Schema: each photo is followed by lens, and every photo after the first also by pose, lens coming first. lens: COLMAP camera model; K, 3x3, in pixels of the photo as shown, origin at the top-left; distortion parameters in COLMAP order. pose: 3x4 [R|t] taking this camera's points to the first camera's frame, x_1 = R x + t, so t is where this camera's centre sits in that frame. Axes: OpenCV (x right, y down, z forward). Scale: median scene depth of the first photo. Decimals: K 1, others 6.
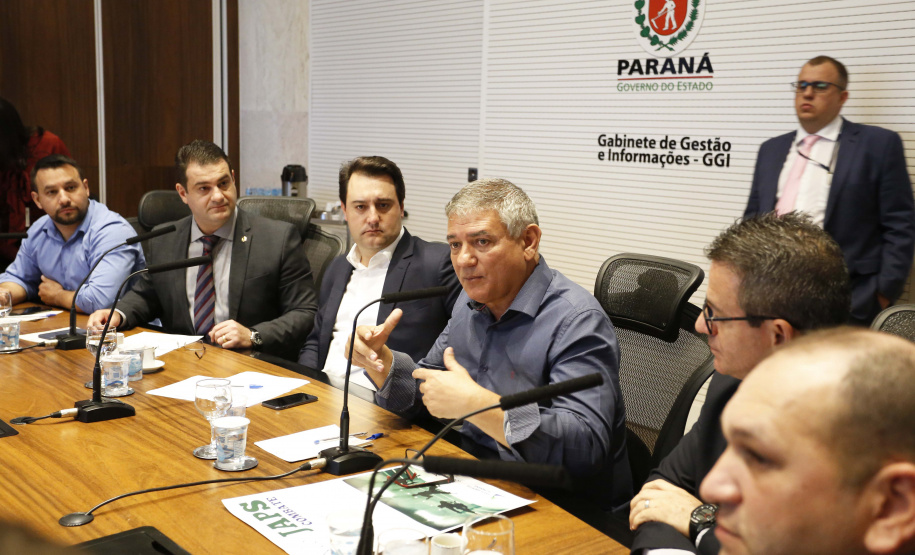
lens RADIAL K [[1056.3, 0, 434.0], [0, 1056.3, 289.7], [0, 0, 1]] dist [0.046440, 0.000000]
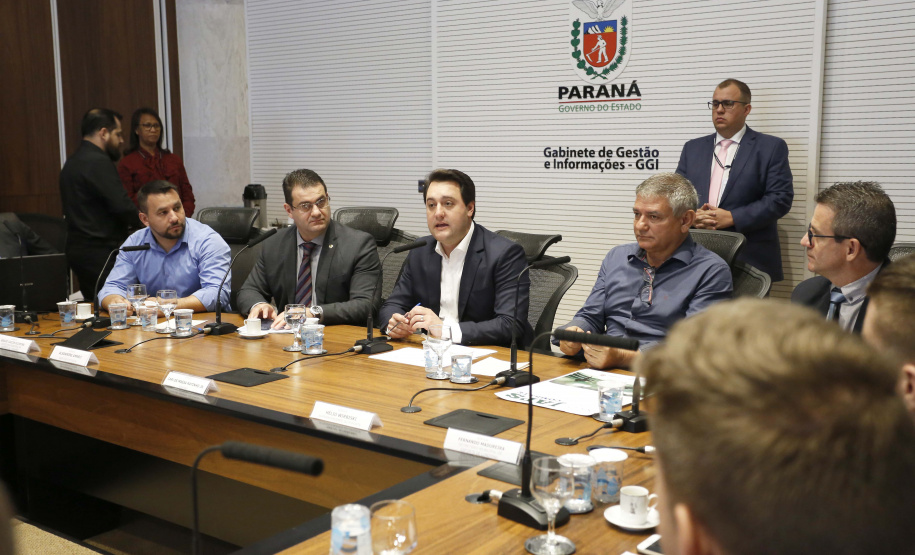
lens RADIAL K [[1056.3, 0, 448.0], [0, 1056.3, 296.9], [0, 0, 1]] dist [0.046440, 0.000000]
pose [[0.980851, -0.064364, 0.183818, -0.203922], [0.065418, 0.997858, 0.000333, 0.019601], [-0.183445, 0.011698, 0.982960, -0.194973]]
